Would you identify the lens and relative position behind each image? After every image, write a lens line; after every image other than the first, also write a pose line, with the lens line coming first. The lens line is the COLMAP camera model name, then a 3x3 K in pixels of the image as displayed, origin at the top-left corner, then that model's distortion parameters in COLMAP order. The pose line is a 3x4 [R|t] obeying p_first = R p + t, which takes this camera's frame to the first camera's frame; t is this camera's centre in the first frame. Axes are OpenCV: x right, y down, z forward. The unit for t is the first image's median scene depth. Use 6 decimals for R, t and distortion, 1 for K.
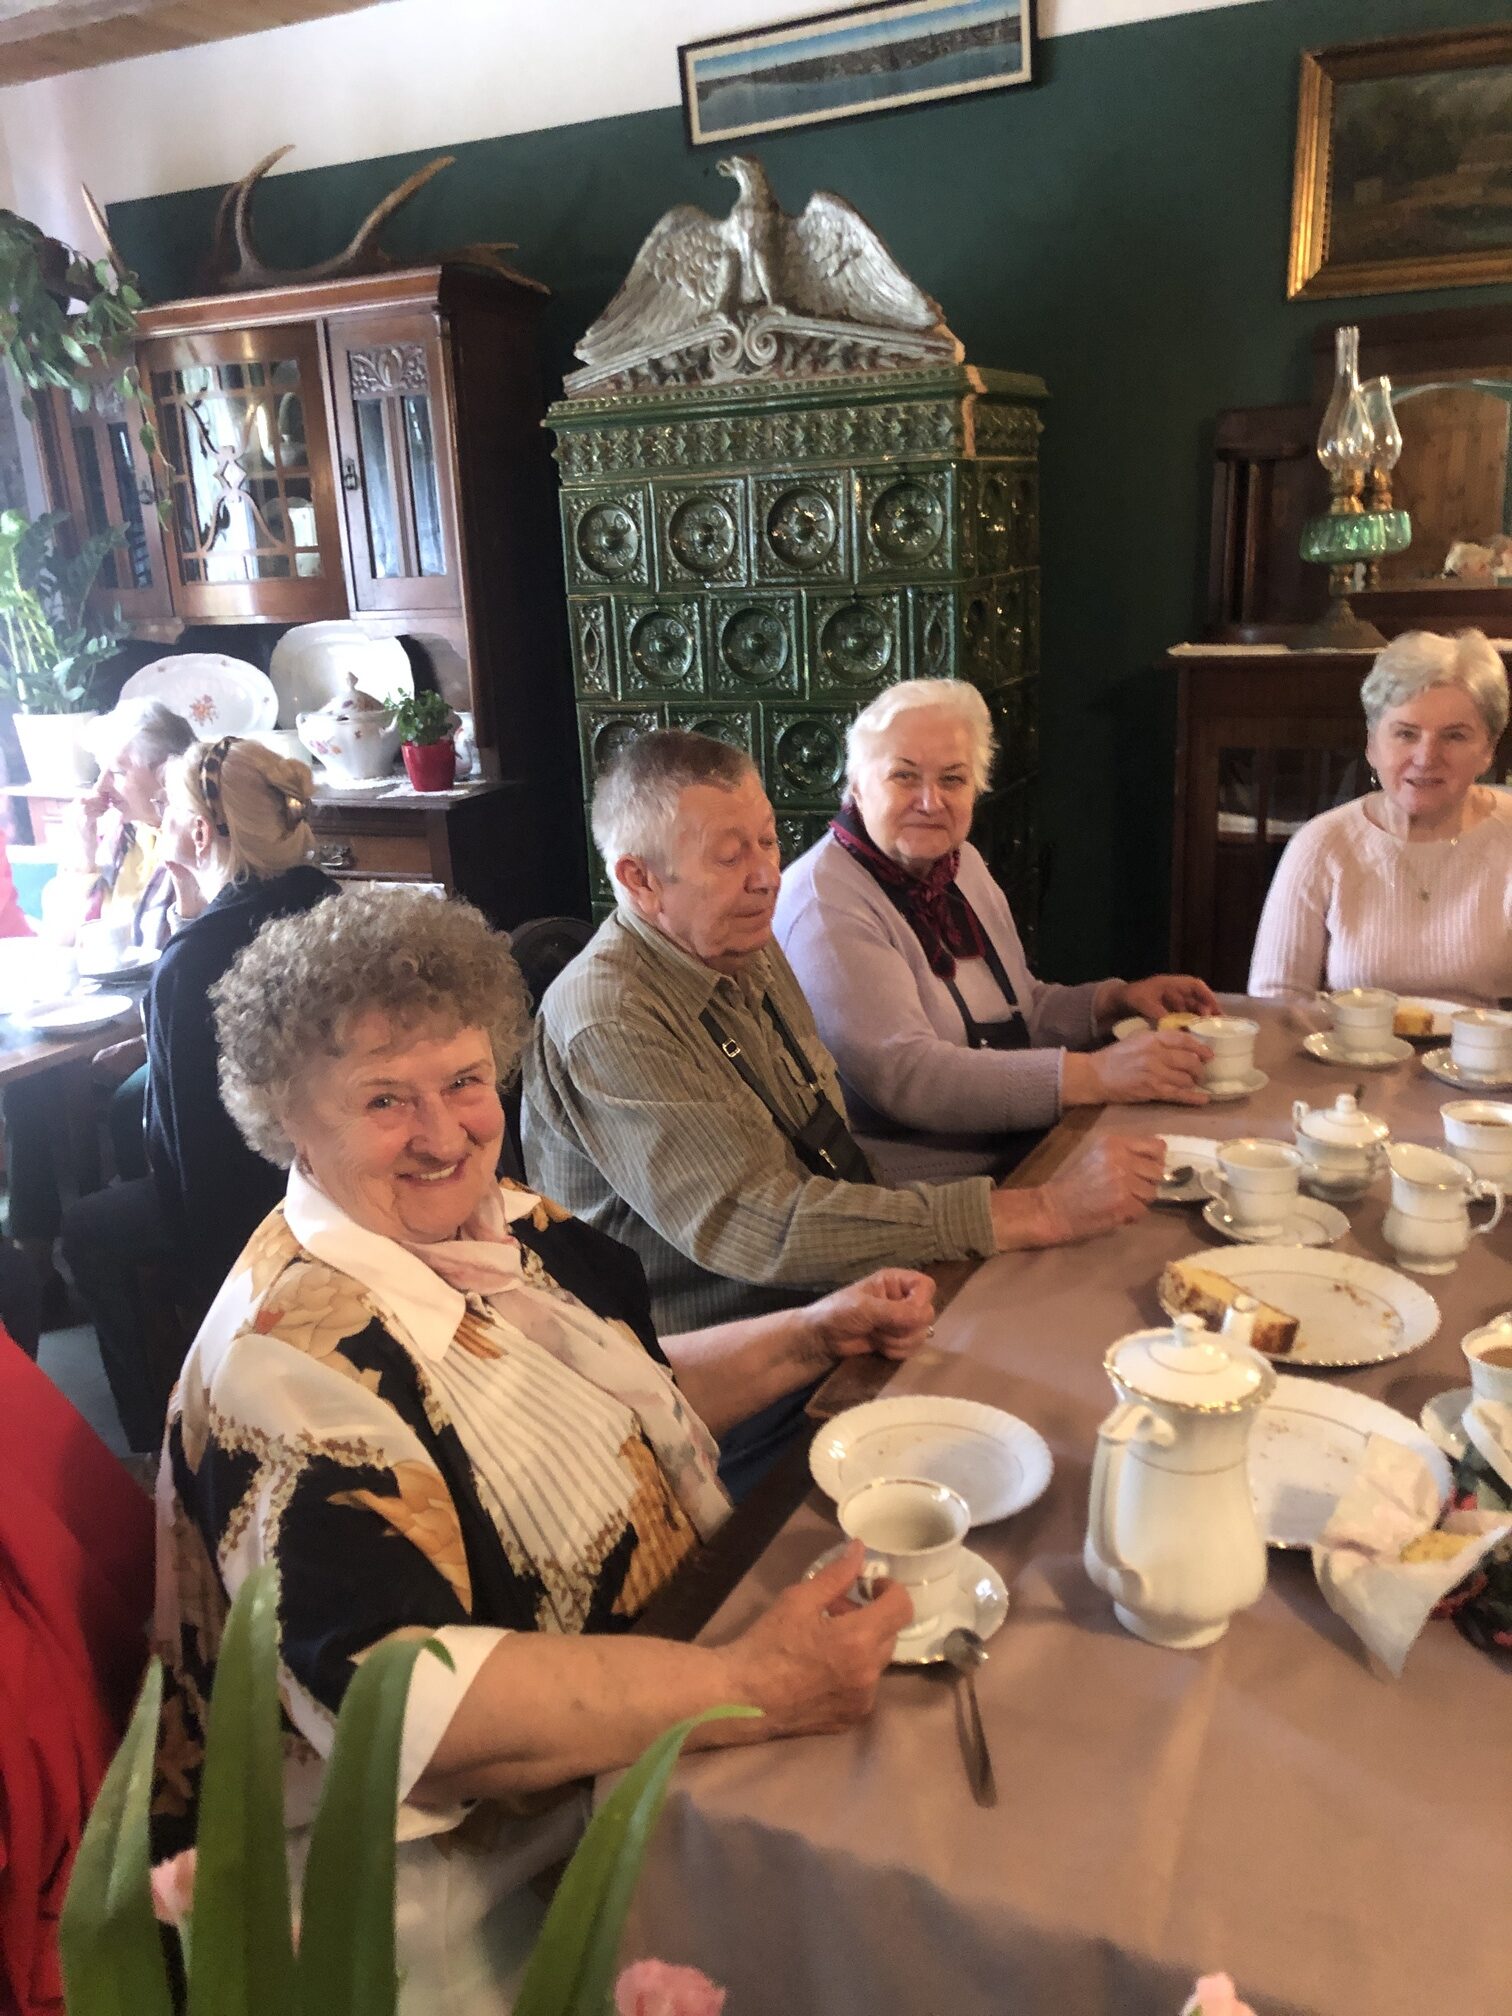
lens RADIAL K [[1568.2, 0, 756.0], [0, 1568.2, 1008.0], [0, 0, 1]] dist [0.002424, -0.002404]
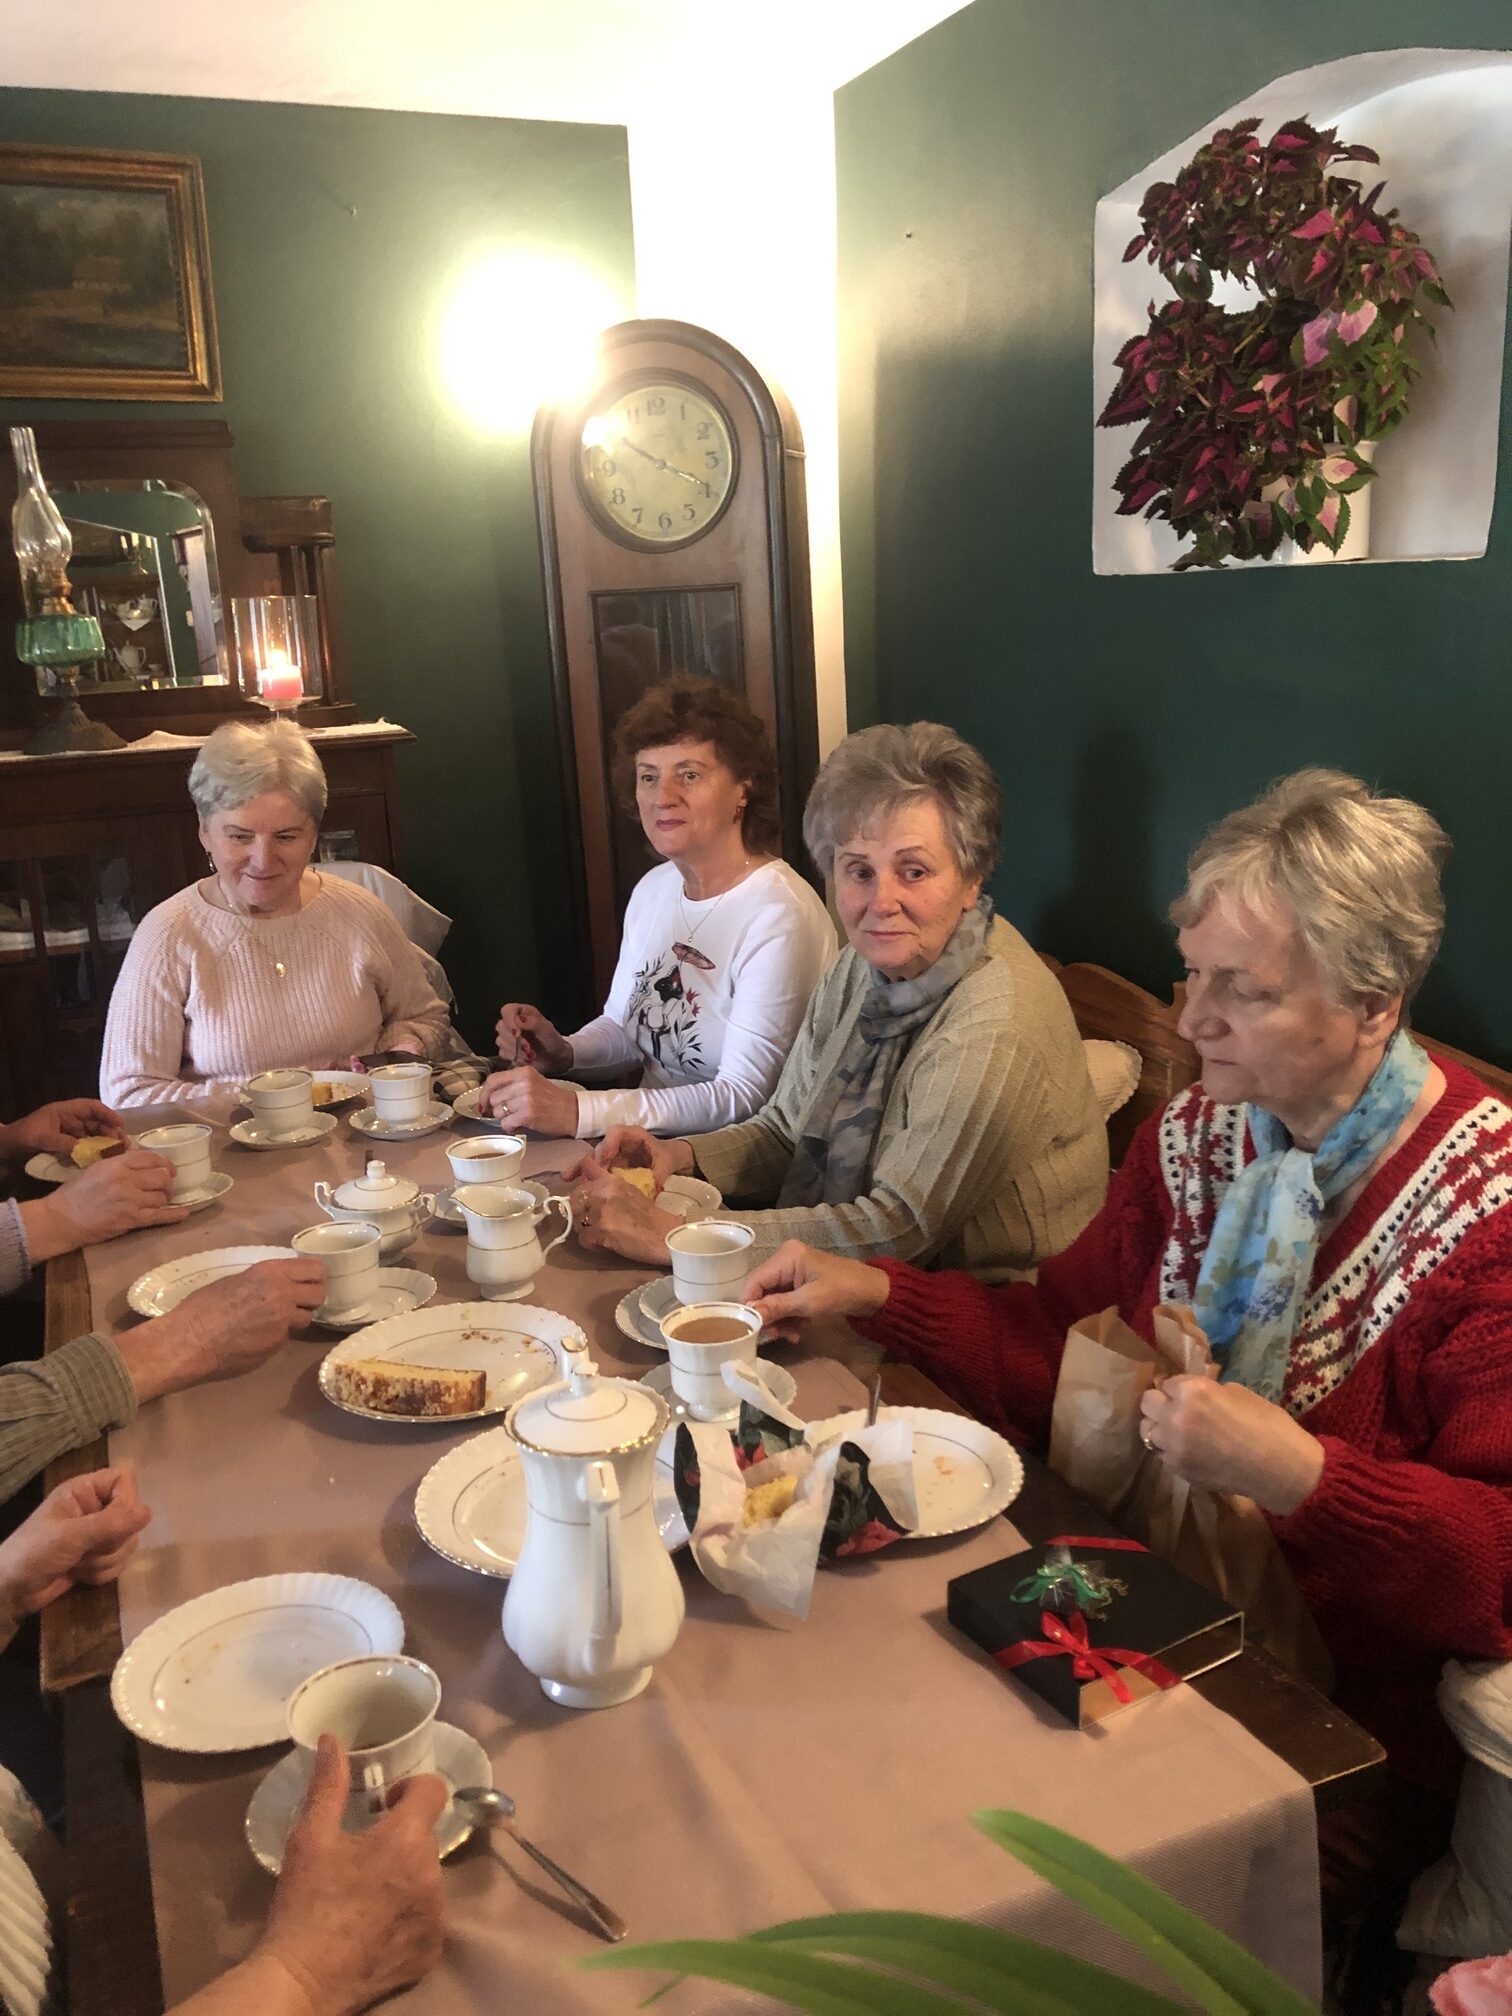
lens RADIAL K [[1568.2, 0, 756.0], [0, 1568.2, 1008.0], [0, 0, 1]] dist [0.002424, -0.002404]
pose [[0.675307, -0.175264, 0.716410, -0.219682], [0.223397, 0.974331, 0.027782, -0.018276], [-0.702890, 0.141283, 0.697126, 0.138474]]
